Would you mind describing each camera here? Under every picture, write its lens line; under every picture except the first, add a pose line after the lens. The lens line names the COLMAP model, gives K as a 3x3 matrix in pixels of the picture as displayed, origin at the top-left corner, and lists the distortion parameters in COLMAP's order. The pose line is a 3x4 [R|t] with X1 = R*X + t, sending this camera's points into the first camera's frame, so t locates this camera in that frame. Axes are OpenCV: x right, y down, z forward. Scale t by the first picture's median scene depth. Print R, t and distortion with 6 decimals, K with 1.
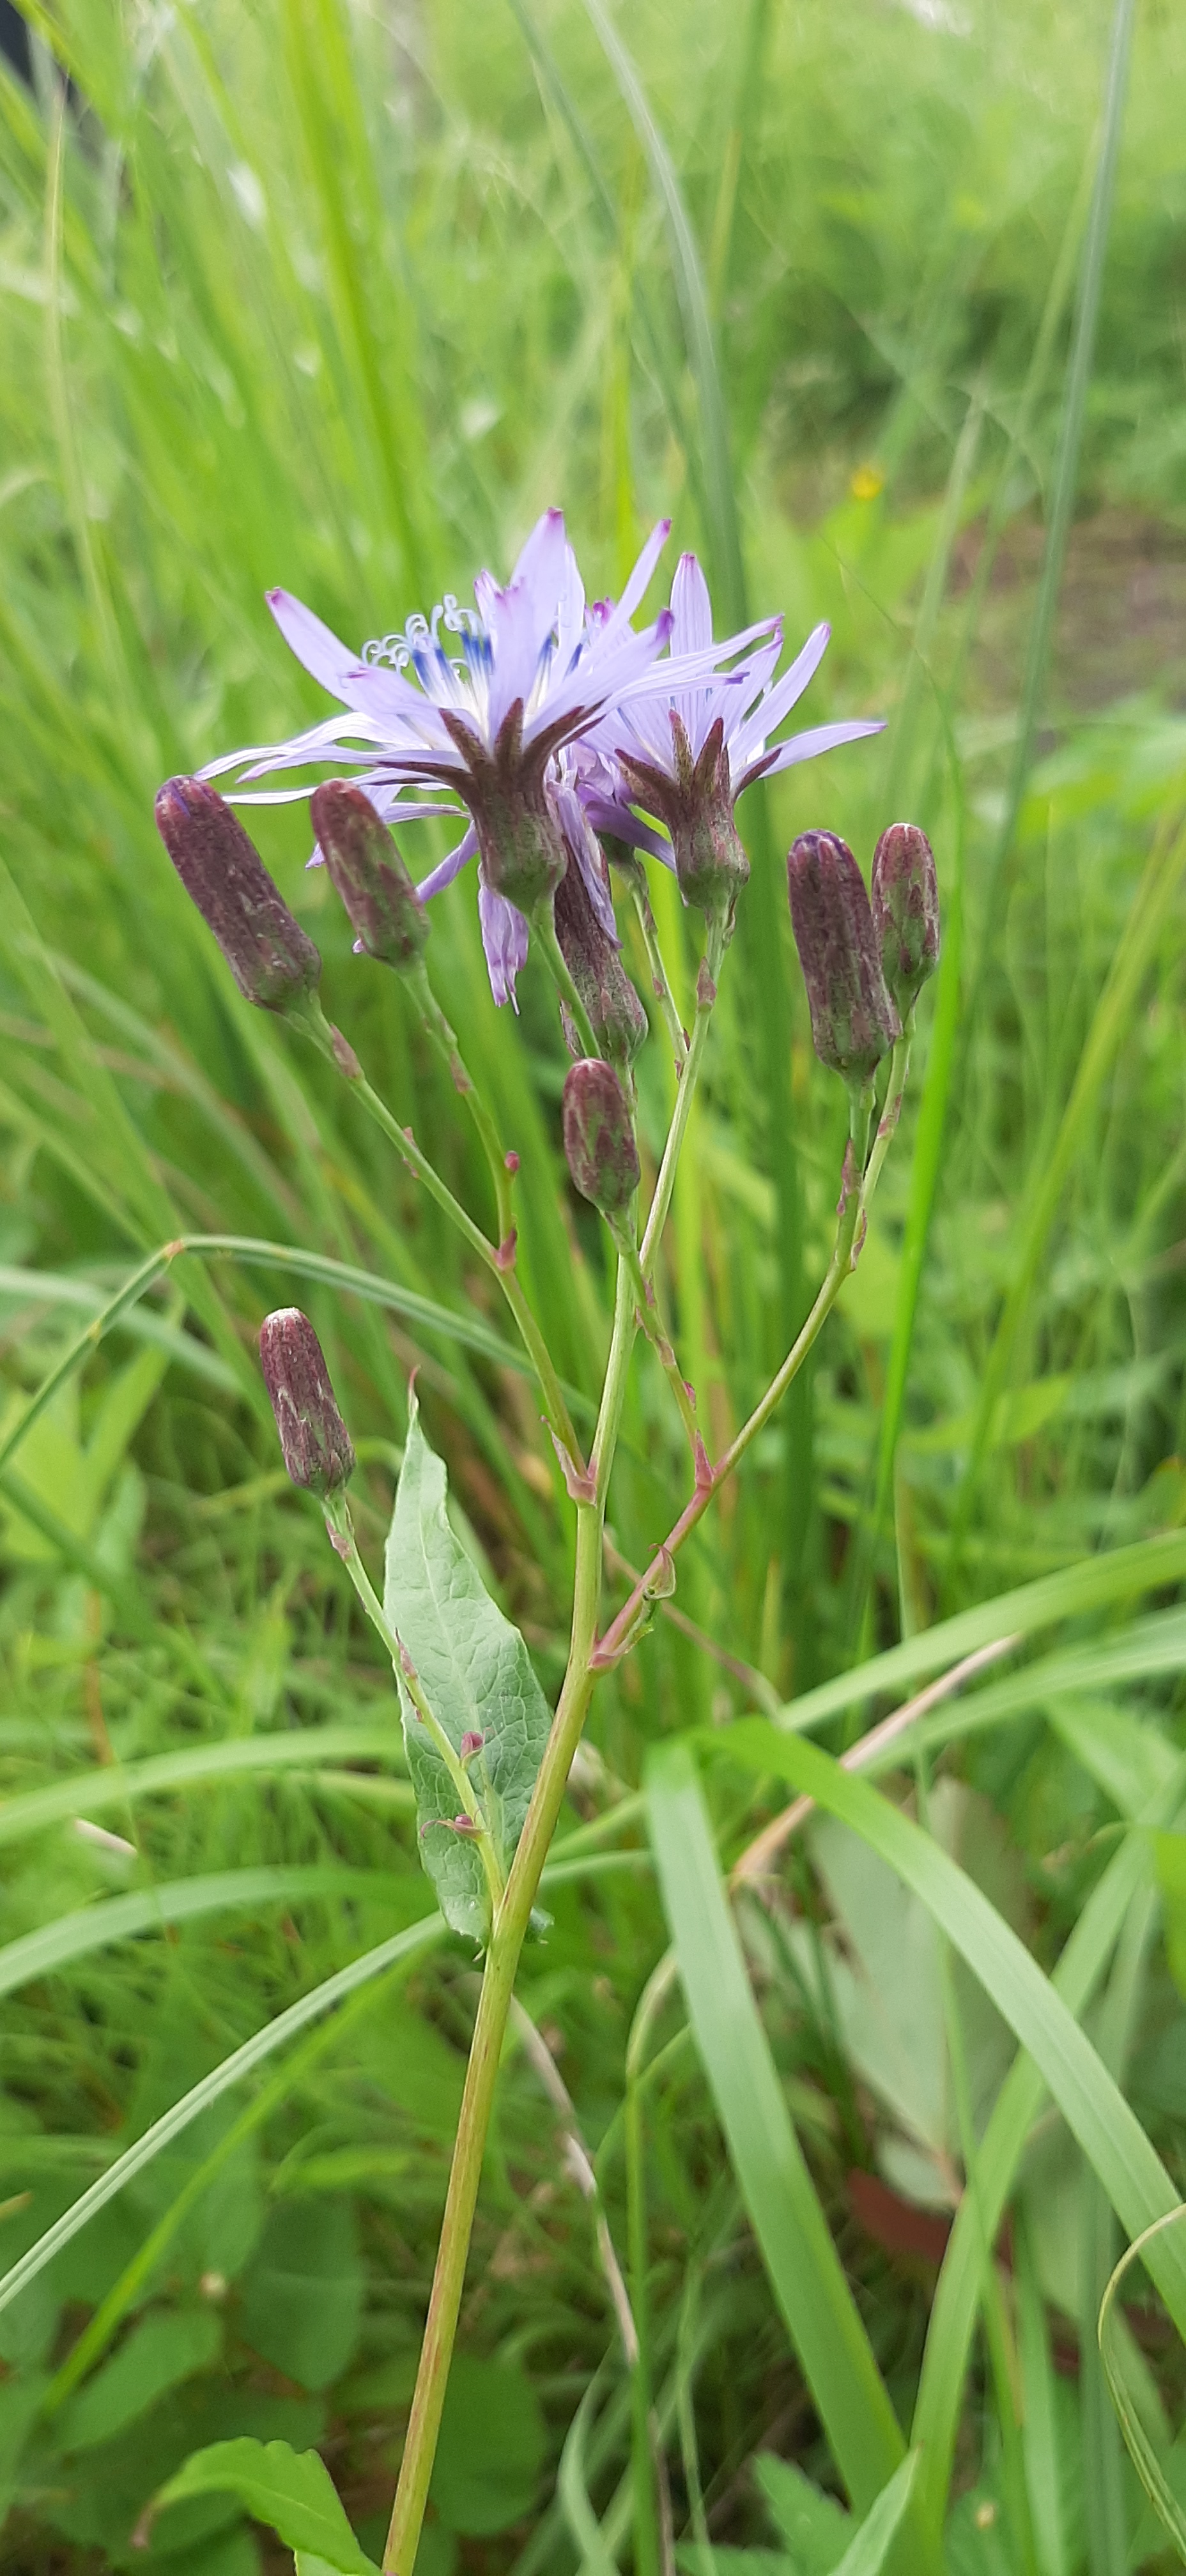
lens RADIAL K [[1857.5, 0, 593.0], [0, 1857.5, 1288.0], [0, 0, 1]] dist [0.006704, -0.000065]
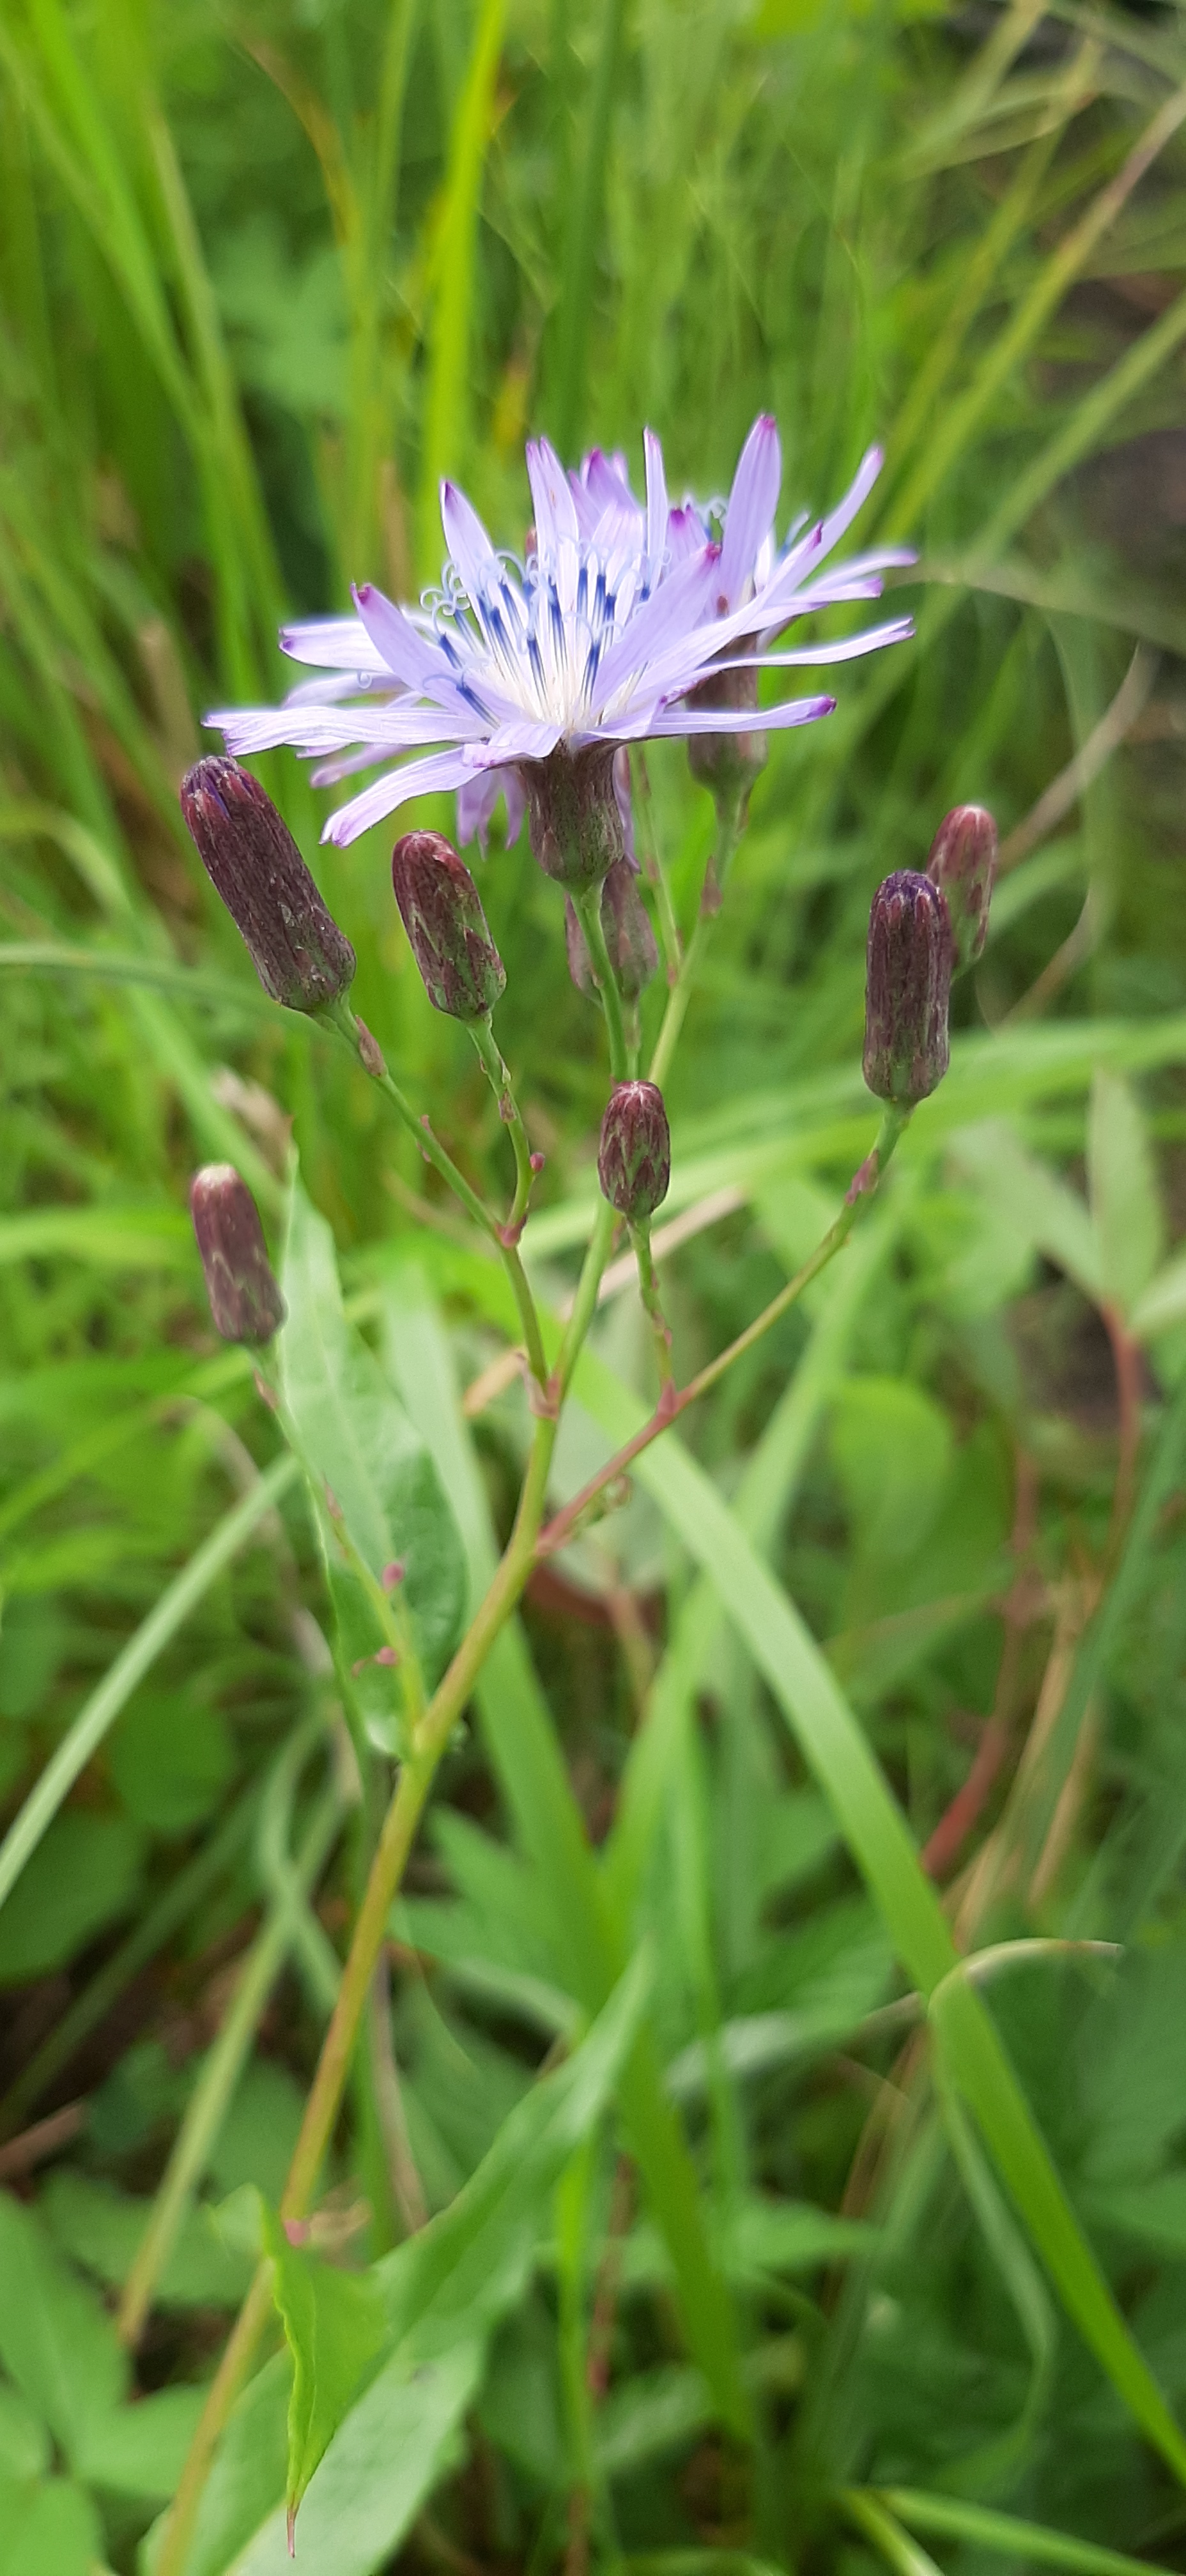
lens RADIAL K [[1887.5, 0, 593.0], [0, 1887.5, 1288.0], [0, 0, 1]] dist [-0.007606, -0.001506]
pose [[0.979335, 0.026444, 0.200510, -0.217240], [-0.098578, 0.928086, 0.359080, -0.374345], [-0.176595, -0.371425, 0.911514, 0.095357]]
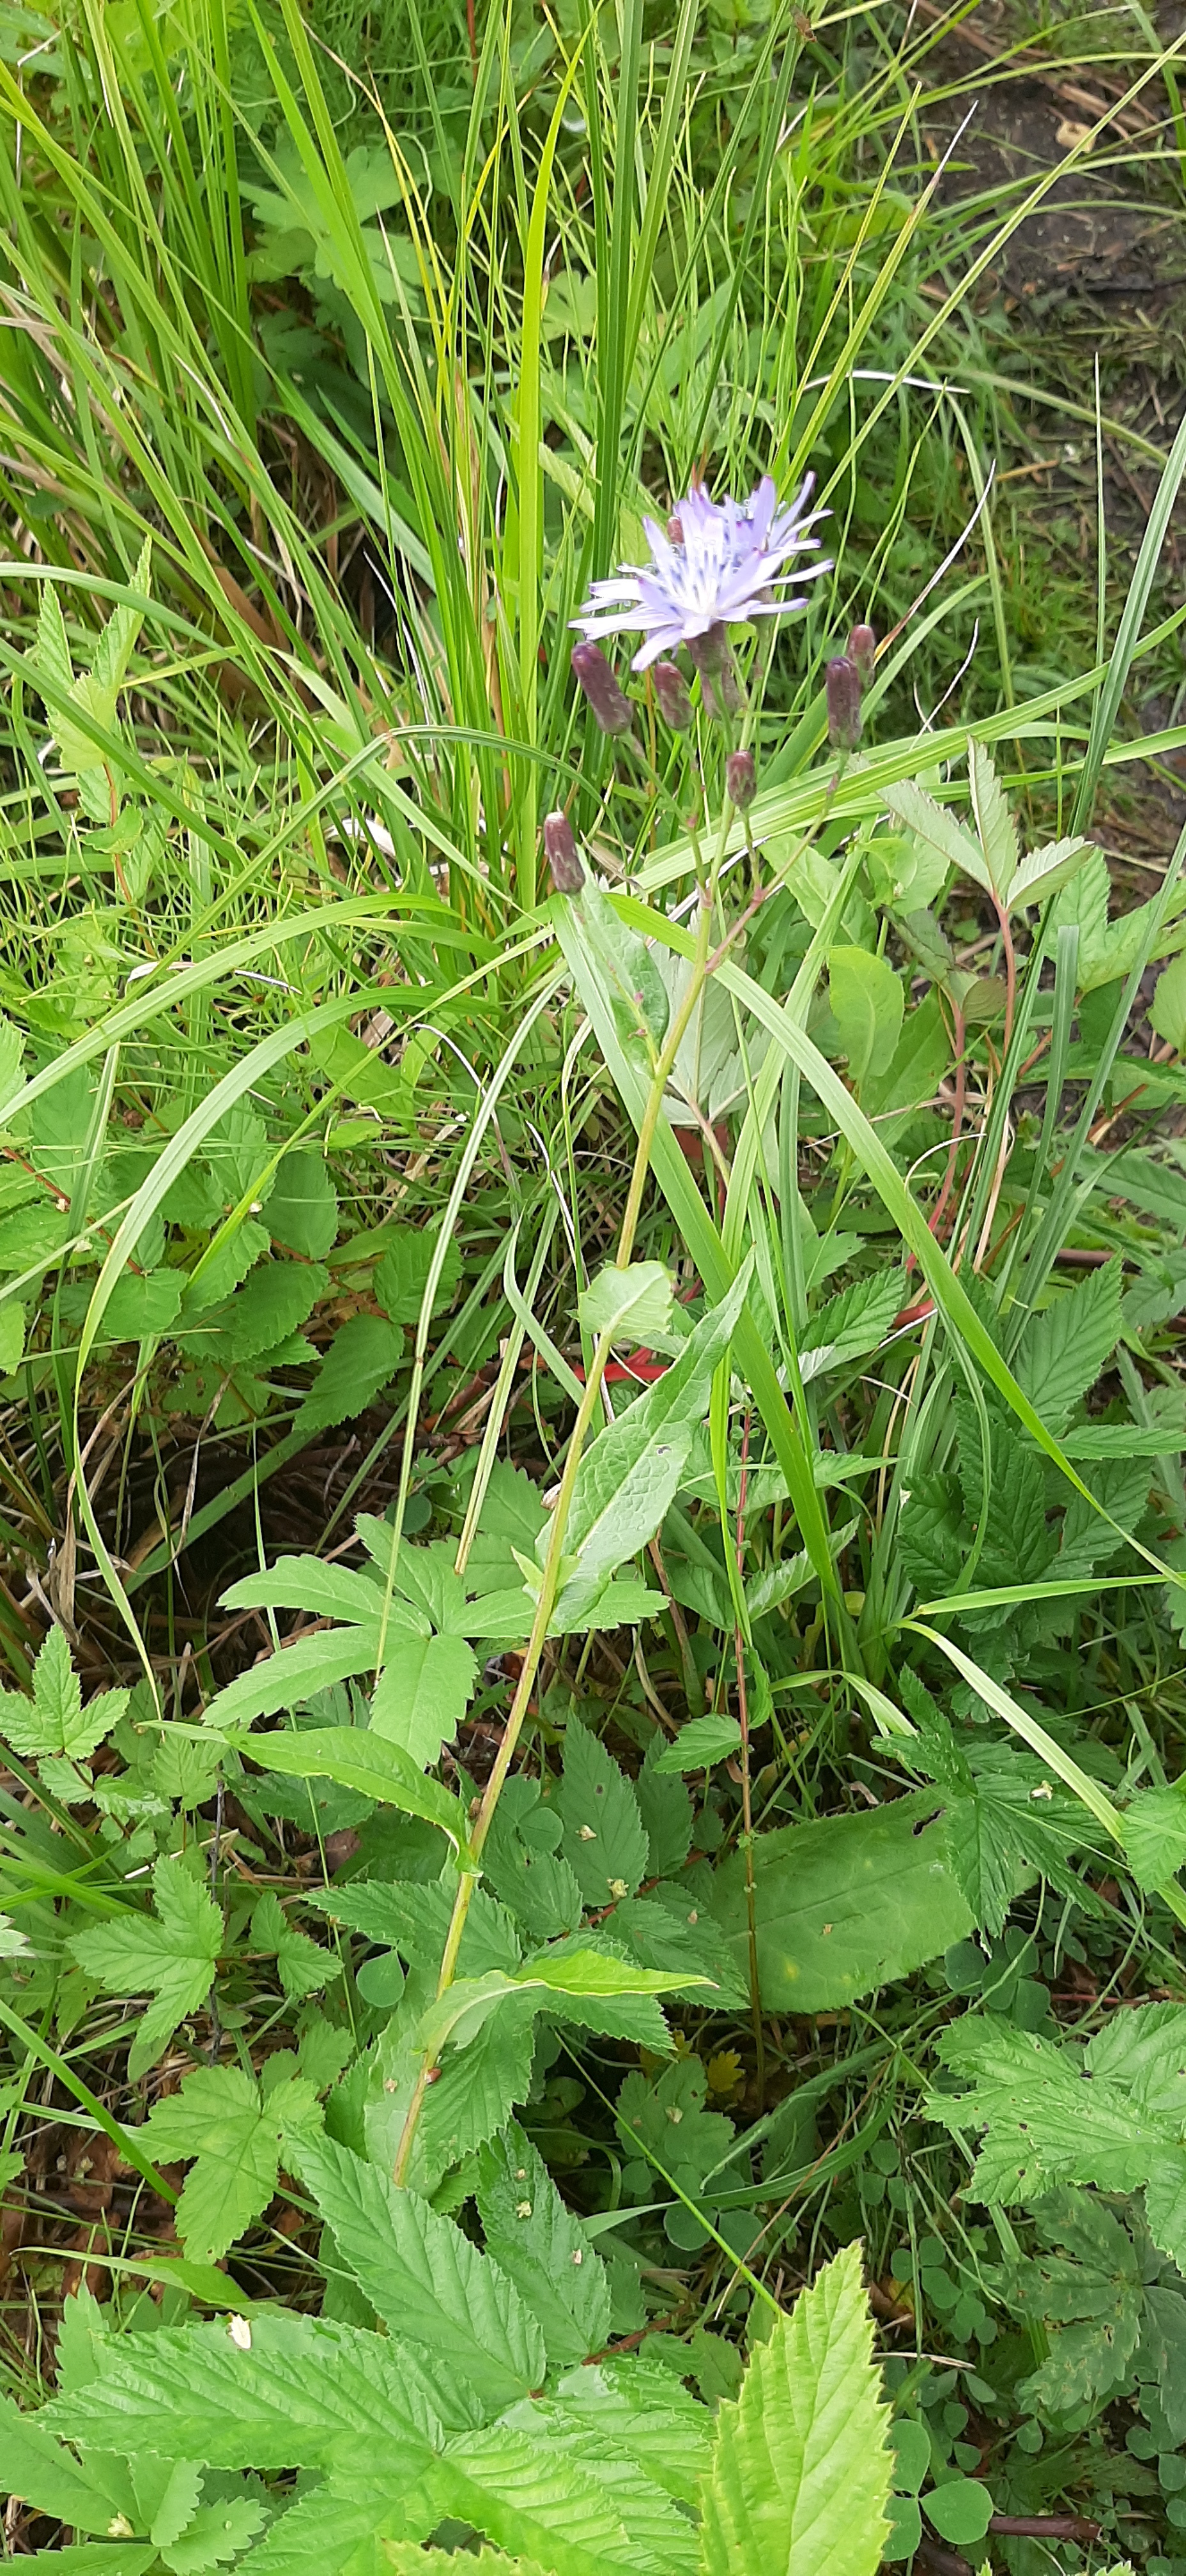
lens RADIAL K [[1887.5, 0, 593.0], [0, 1887.5, 1288.0], [0, 0, 1]] dist [-0.007606, -0.001506]
pose [[0.975810, -0.096361, 0.196238, -0.778900], [-0.007037, 0.883312, 0.468732, -0.680634], [-0.218506, -0.458774, 0.861267, -1.489342]]
